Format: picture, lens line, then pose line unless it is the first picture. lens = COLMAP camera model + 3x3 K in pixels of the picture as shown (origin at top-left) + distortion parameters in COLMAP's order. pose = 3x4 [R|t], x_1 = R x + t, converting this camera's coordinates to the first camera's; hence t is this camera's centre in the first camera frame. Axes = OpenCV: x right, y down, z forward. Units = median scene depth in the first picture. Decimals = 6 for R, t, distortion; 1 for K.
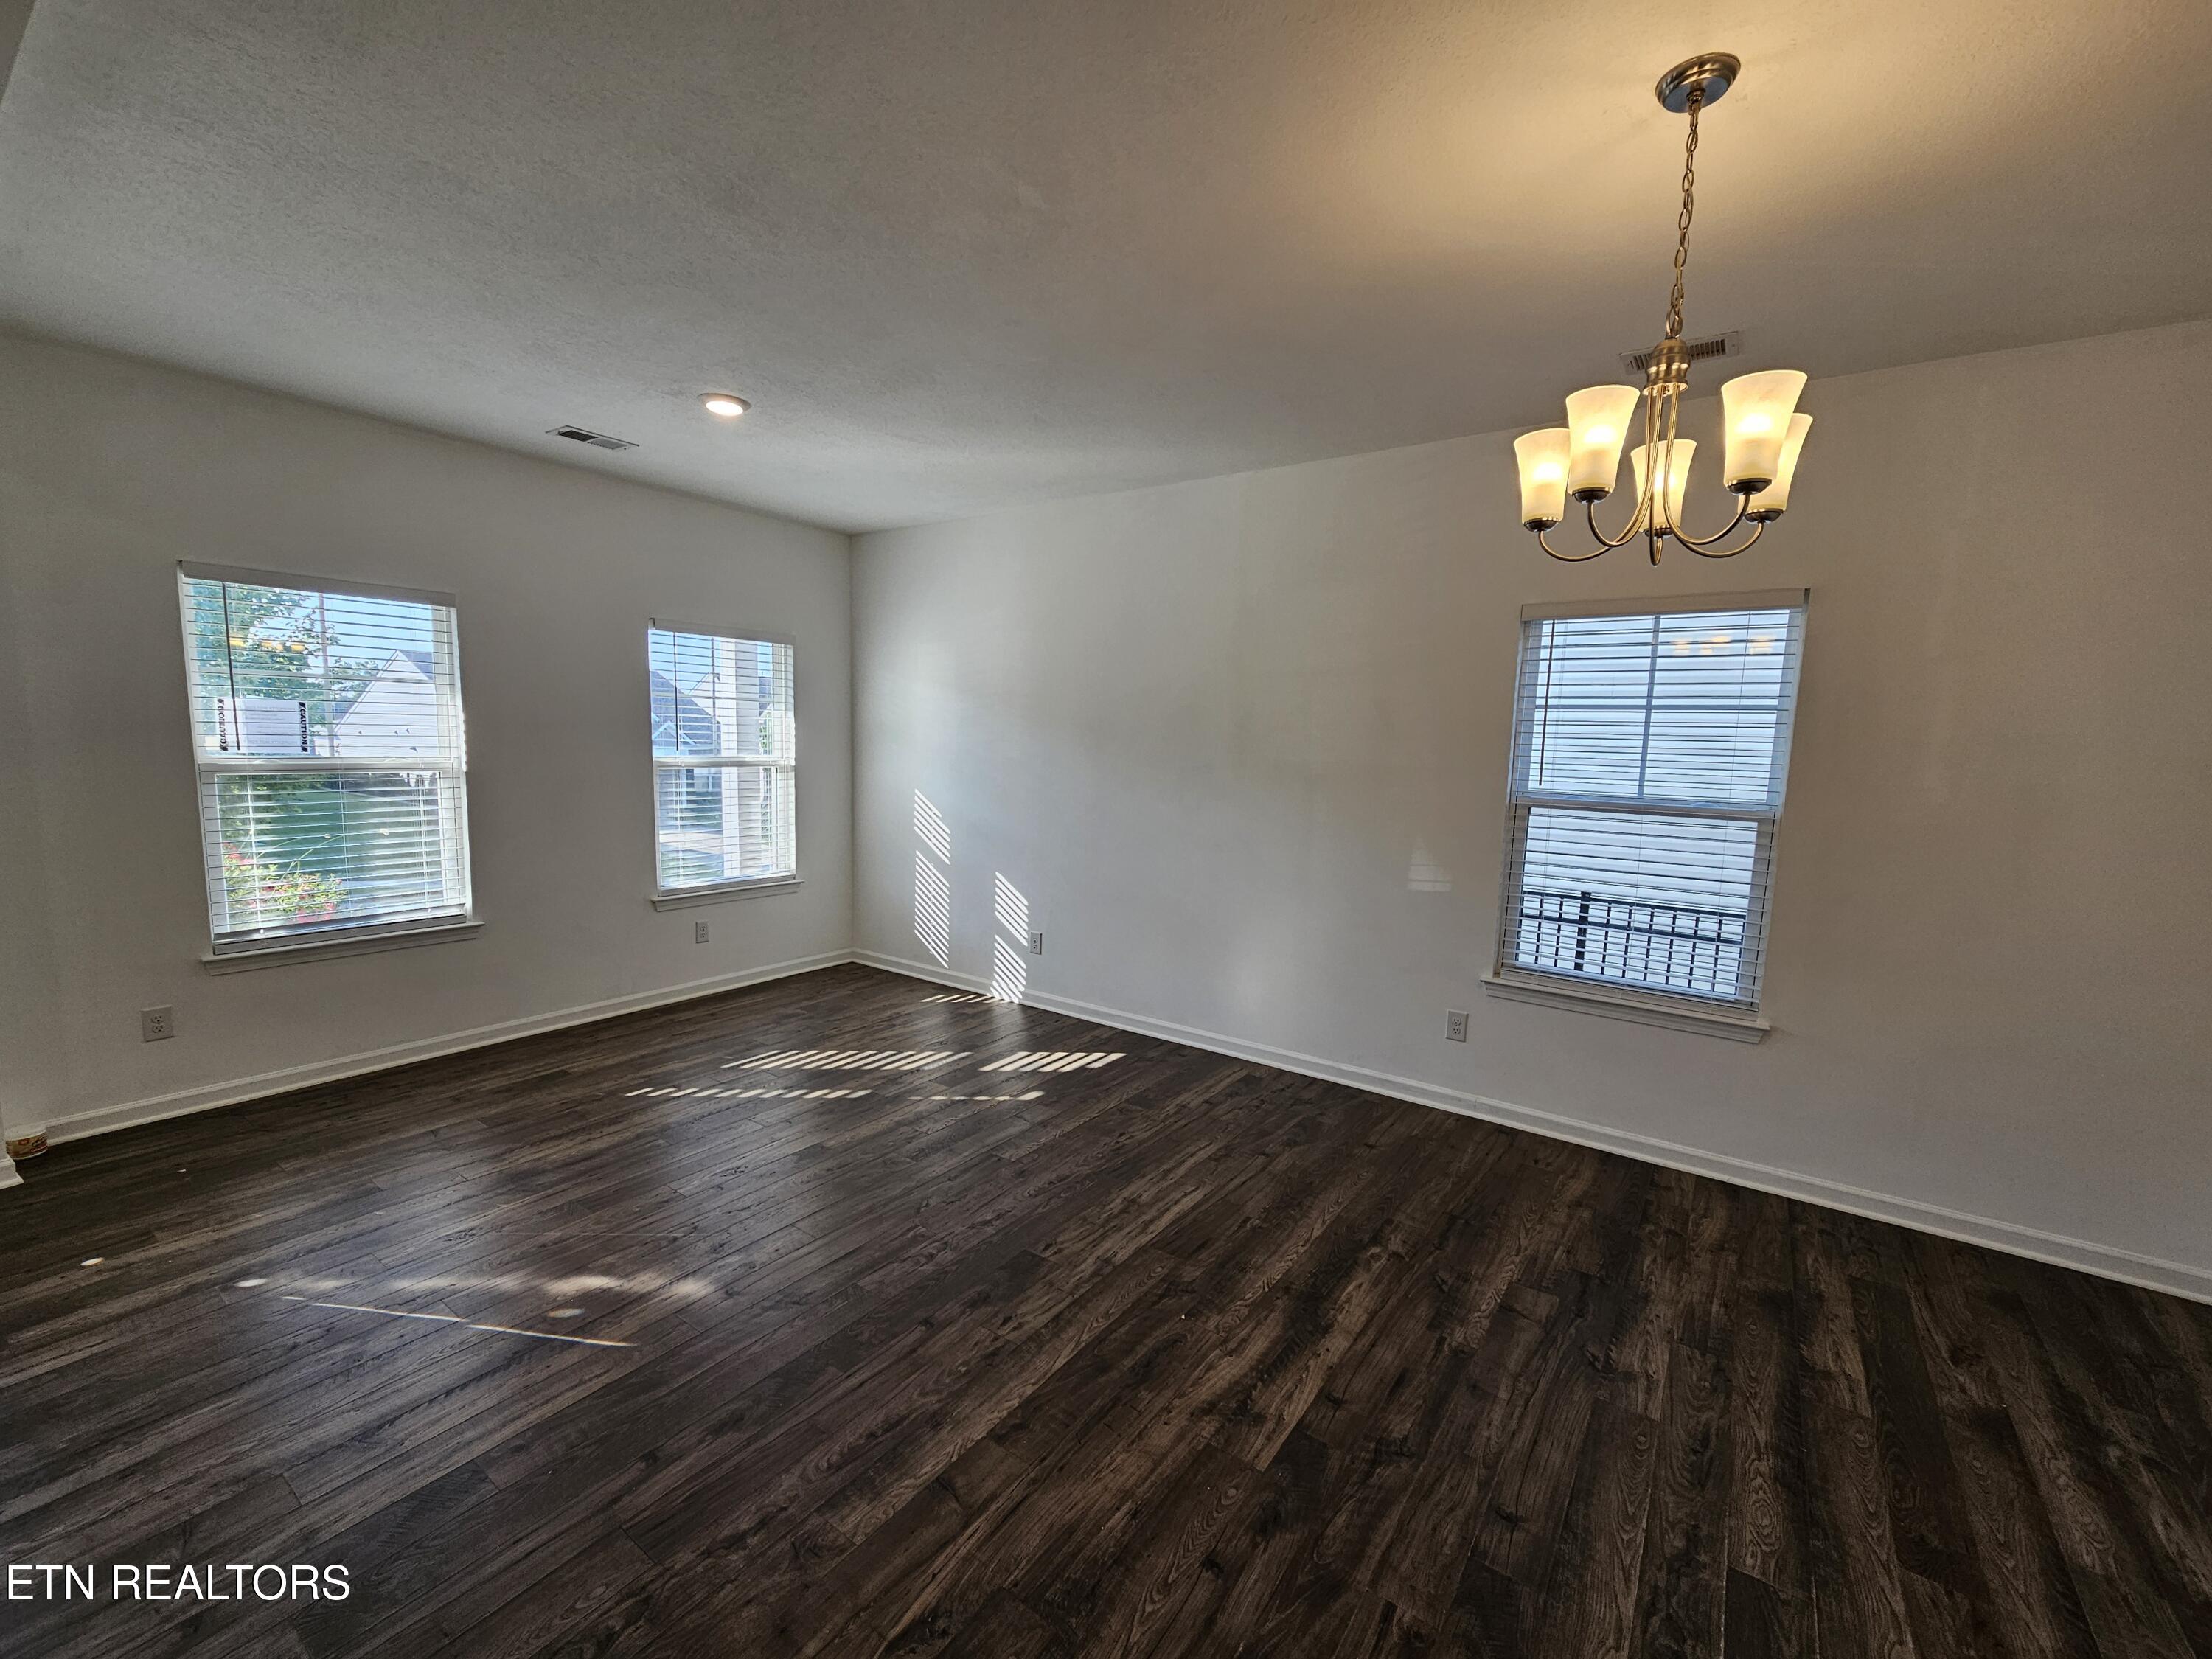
lens RADIAL K [[910.4, 0, 1095.0], [0, 910.4, 846.5], [0, 0, 1]] dist [-0.001664, 0.002154]
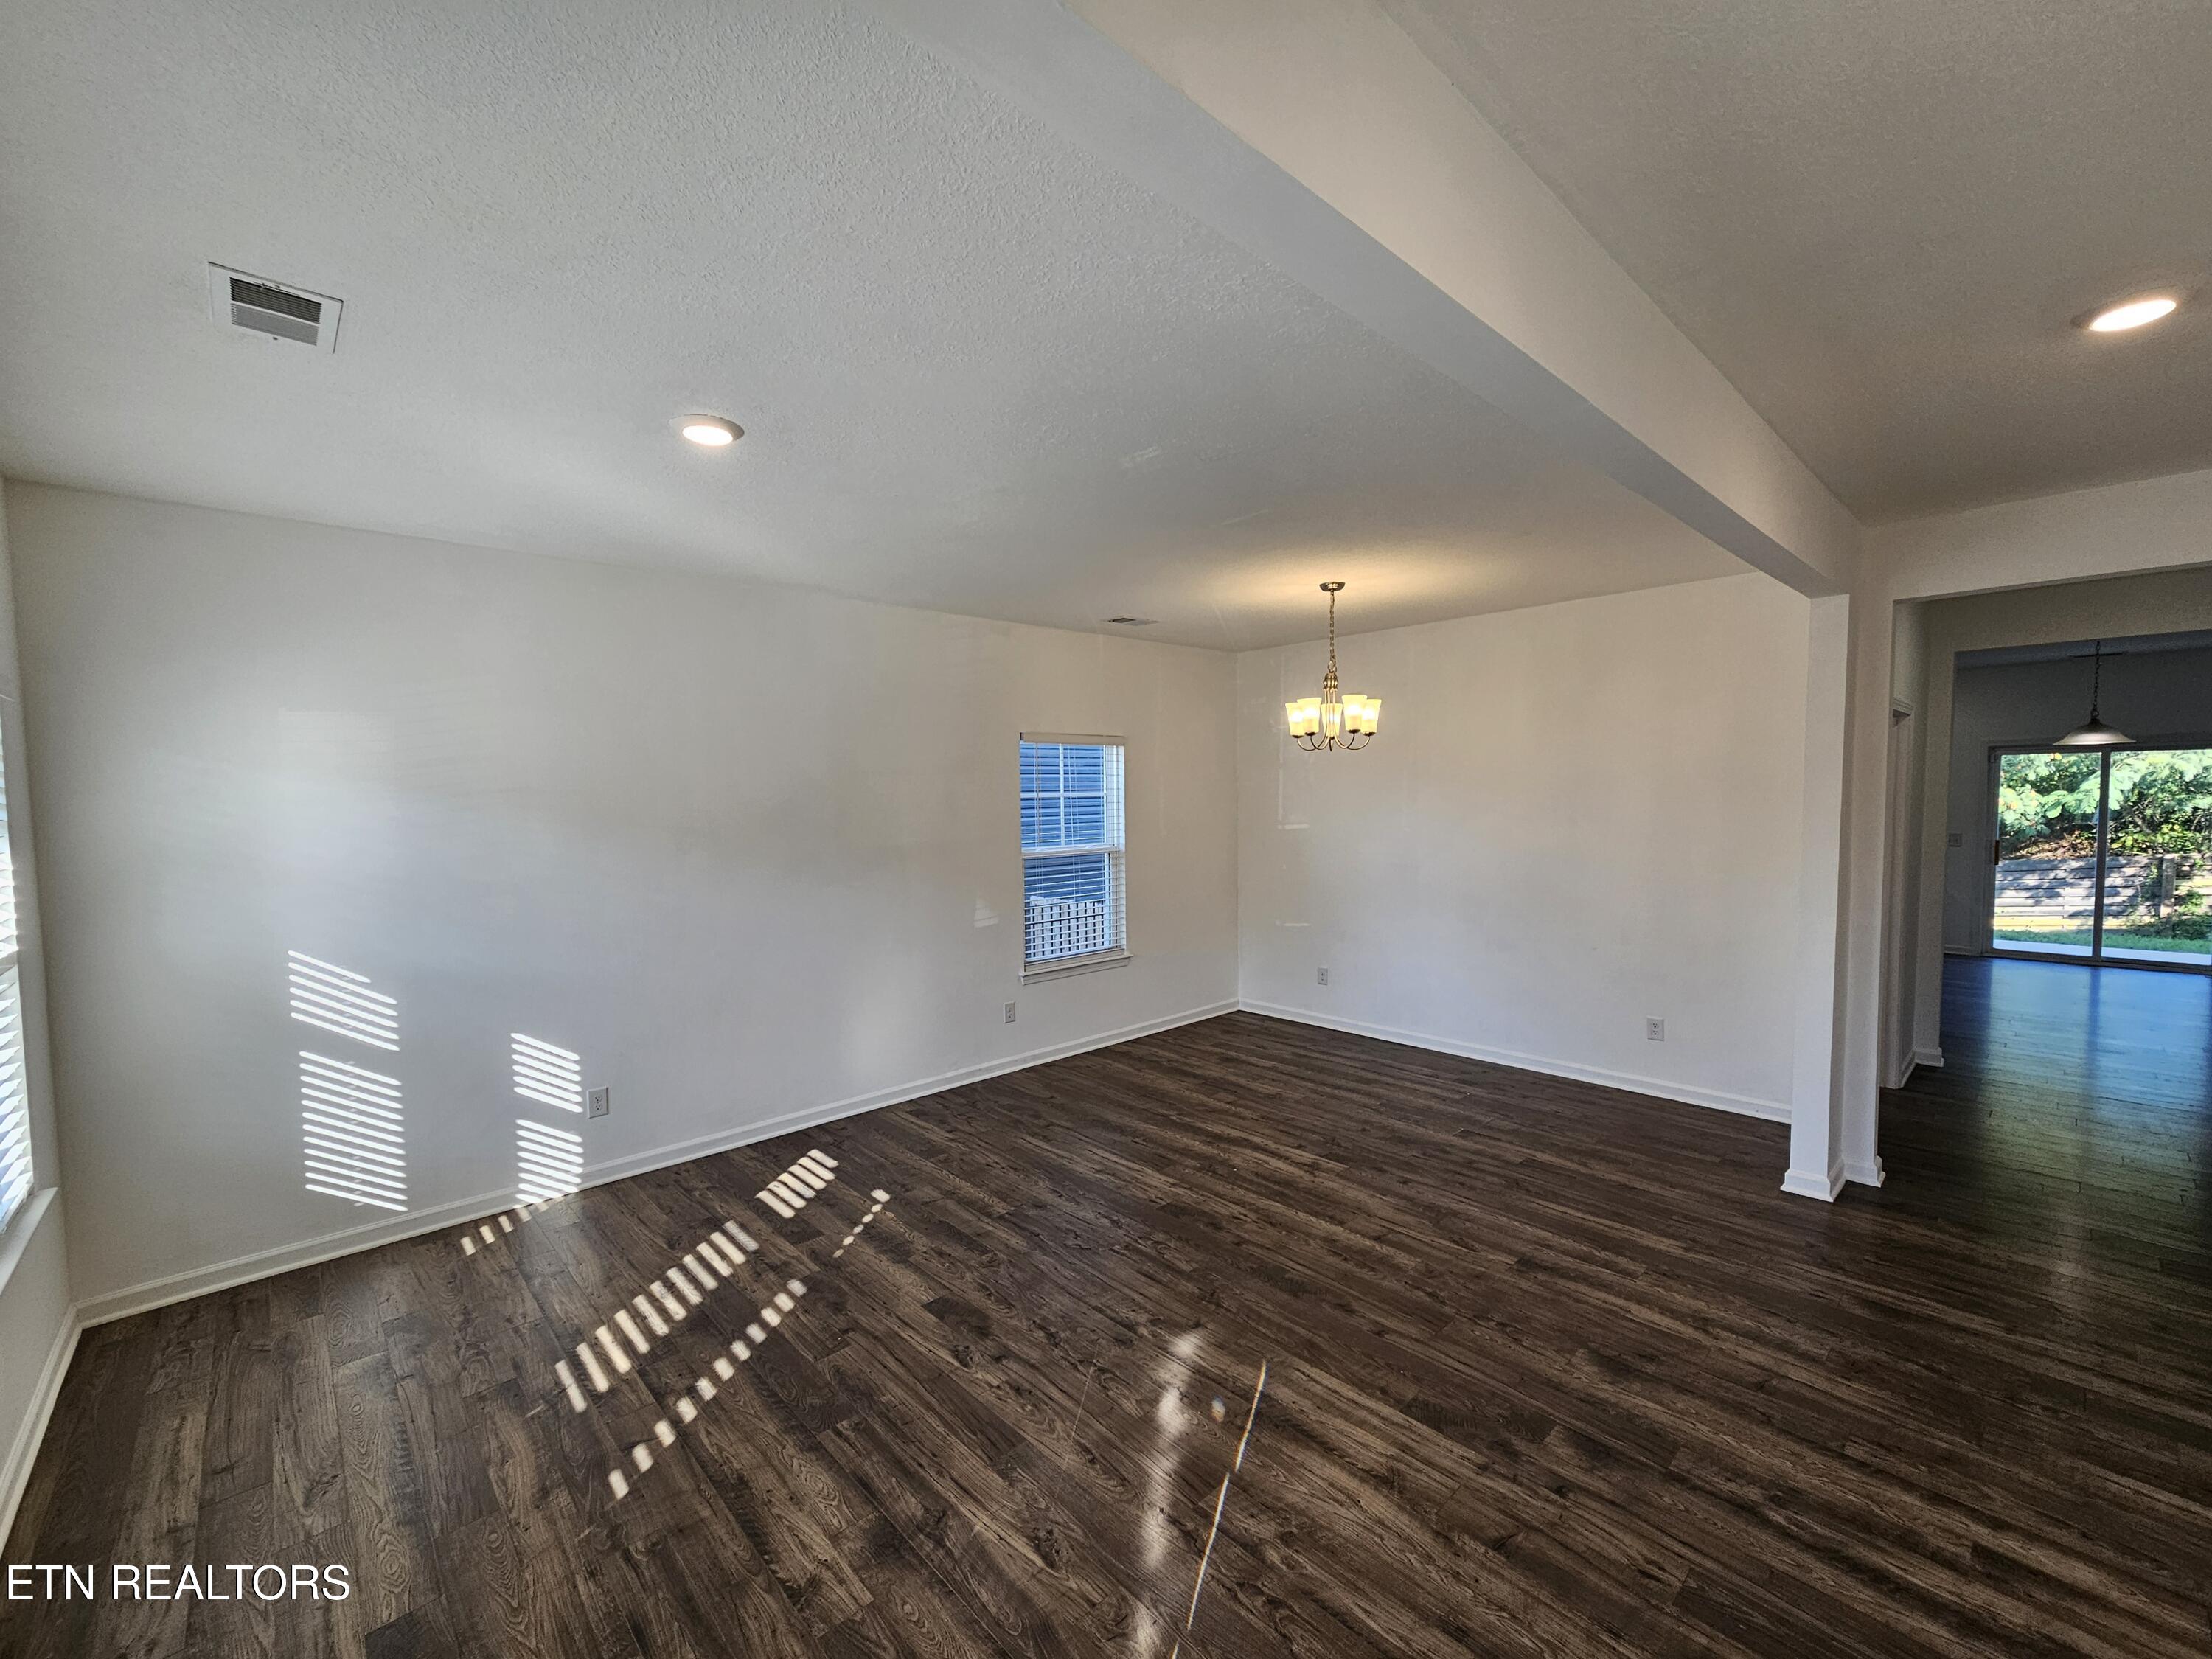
lens RADIAL K [[910.4, 0, 1096.9], [0, 910.4, 864.9], [0, 0, 1]] dist [-0.001664, 0.002154]
pose [[0.200955, -0.109604, 0.973450, -1.266426], [0.138146, 0.986961, 0.082607, -0.180786], [-0.969811, 0.117878, 0.213476, 0.672261]]
